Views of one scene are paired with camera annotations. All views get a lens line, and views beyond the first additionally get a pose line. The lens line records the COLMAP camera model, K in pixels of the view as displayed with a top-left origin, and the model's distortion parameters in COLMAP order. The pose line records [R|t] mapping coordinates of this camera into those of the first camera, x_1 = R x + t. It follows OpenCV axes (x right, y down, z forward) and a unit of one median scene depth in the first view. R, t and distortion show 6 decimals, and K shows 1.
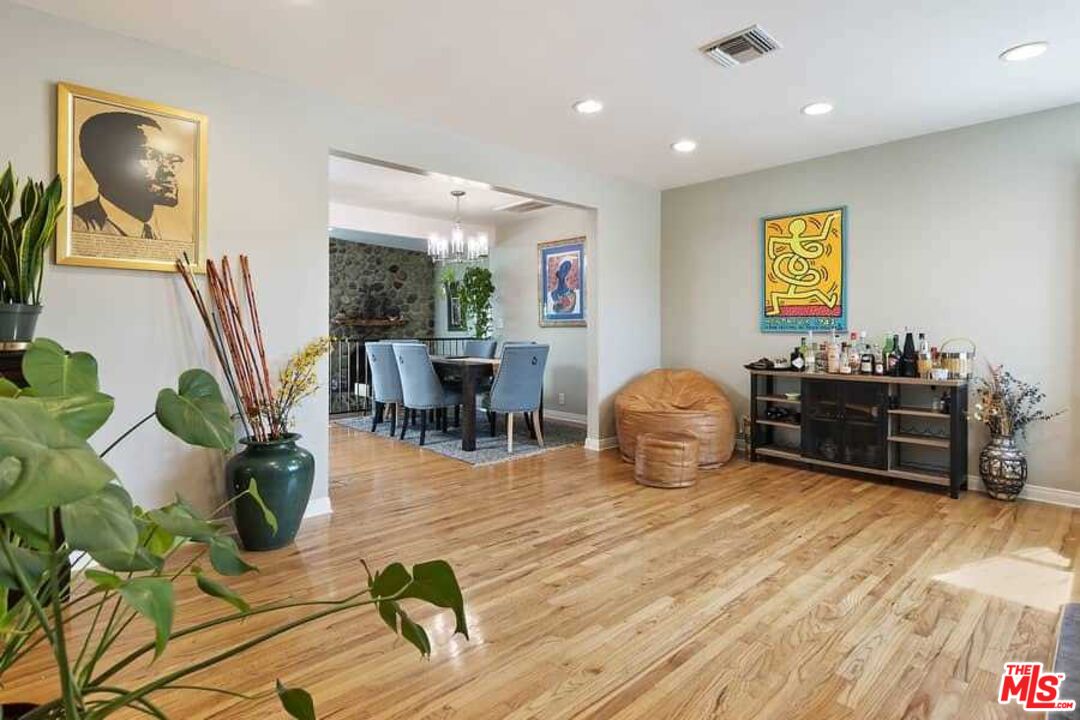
lens RADIAL K [[573.4, 0, 545.2], [0, 573.4, 331.0], [0, 0, 1]] dist [0.001357, -0.000119]
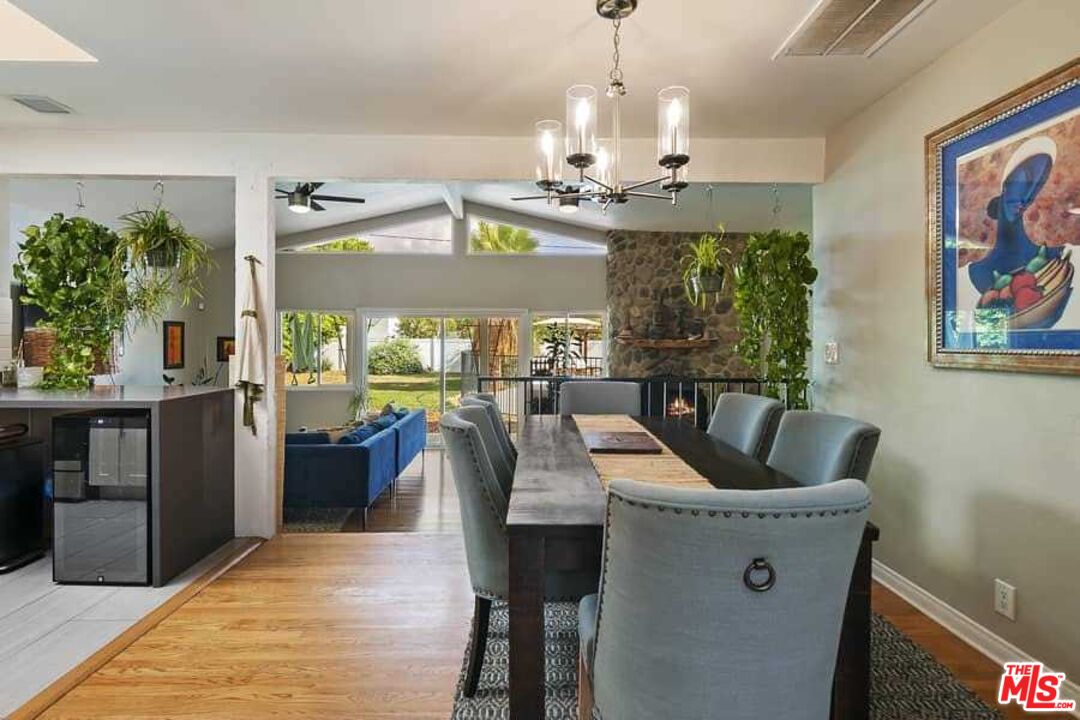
lens RADIAL K [[534.8, 0, 537.7], [0, 534.8, 341.4], [0, 0, 1]] dist [-0.000482, -0.000629]
pose [[0.733350, 0.006631, -0.679818, 0.025987], [-0.010306, 0.999946, -0.001363, -0.014332], [0.679773, 0.008006, 0.733379, 0.412330]]
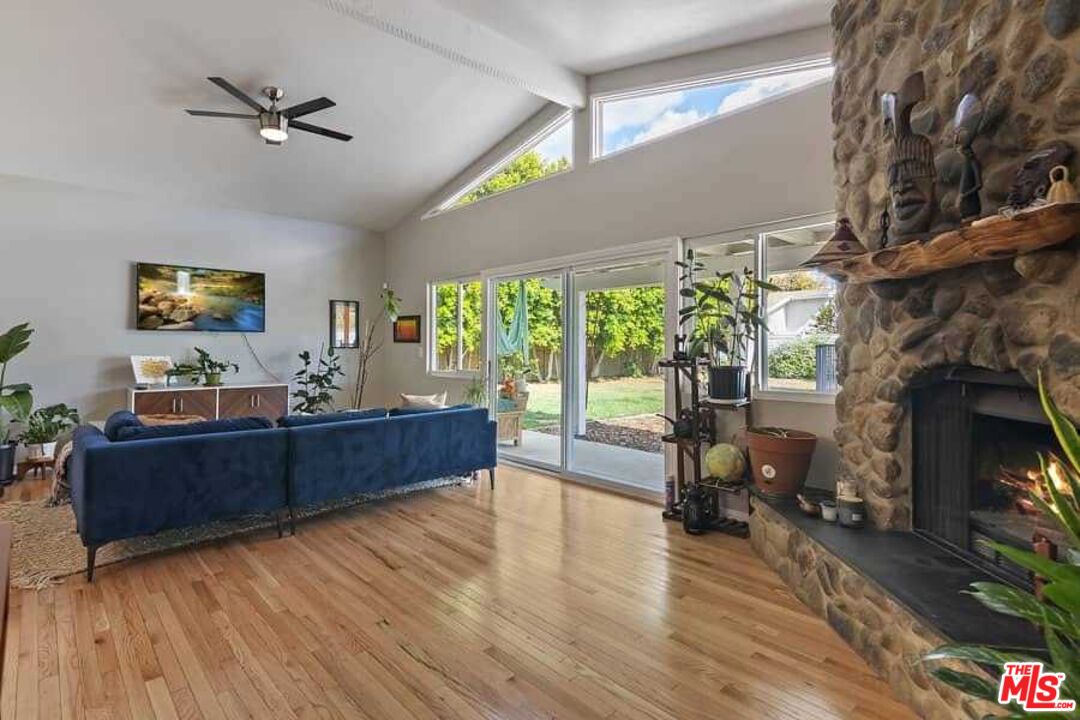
lens RADIAL K [[541.8, 0, 535.0], [0, 541.8, 343.1], [0, 0, 1]] dist [-0.000040, -0.000141]
pose [[-0.030496, -0.001631, -0.999534, -0.096862], [-0.003245, 0.999994, -0.001533, 0.016805], [0.999530, 0.003197, -0.030501, 0.850906]]
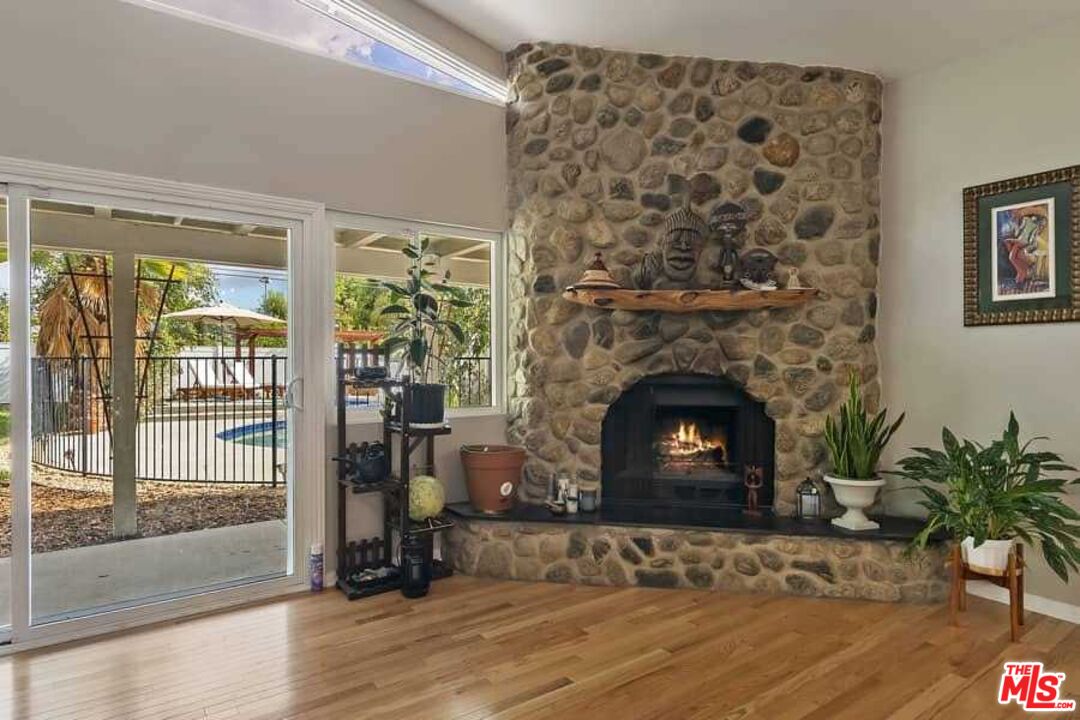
lens RADIAL K [[620.1, 0, 538.0], [0, 620.1, 364.8], [0, 0, 1]] dist [0.001369, 0.000590]
pose [[0.988995, 0.005545, -0.147842, -0.330325], [-0.004871, 0.999976, 0.004919, 0.018514], [0.147866, -0.004145, 0.988999, 0.647787]]
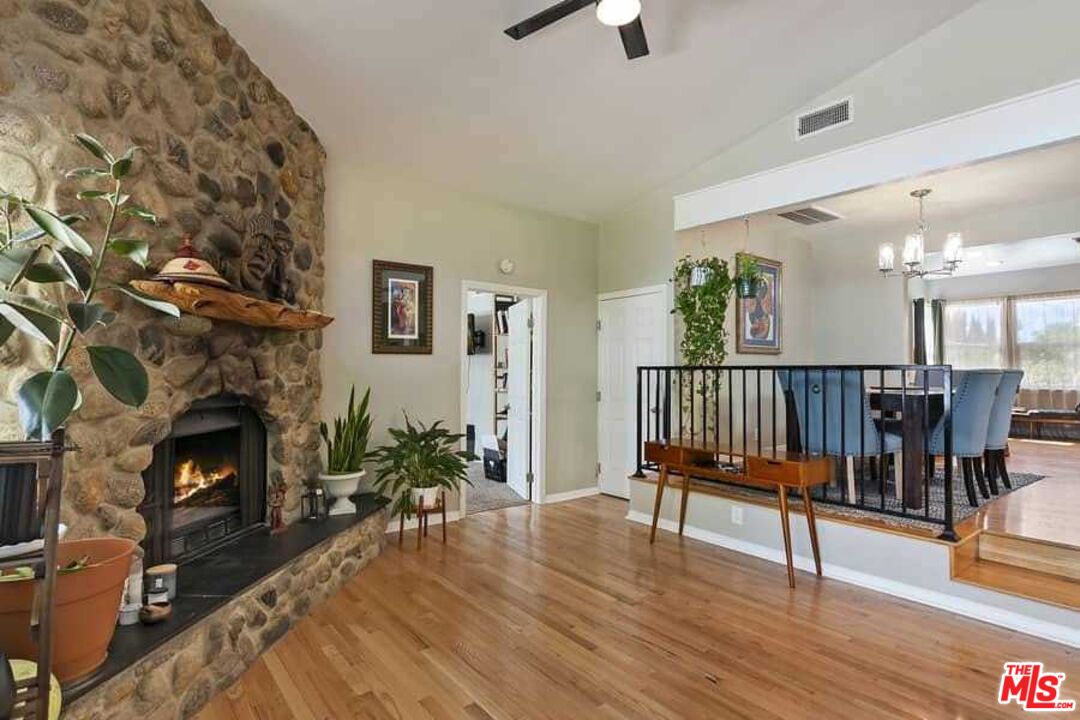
lens RADIAL K [[538.2, 0, 540.0], [0, 538.2, 360.0], [0, 0, 1]] dist [-0.001077, -0.000386]
pose [[0.091227, 0.019084, 0.995647, -0.546110], [-0.001946, 0.999818, -0.018986, 0.011987], [-0.995828, -0.000206, 0.091248, 0.827400]]
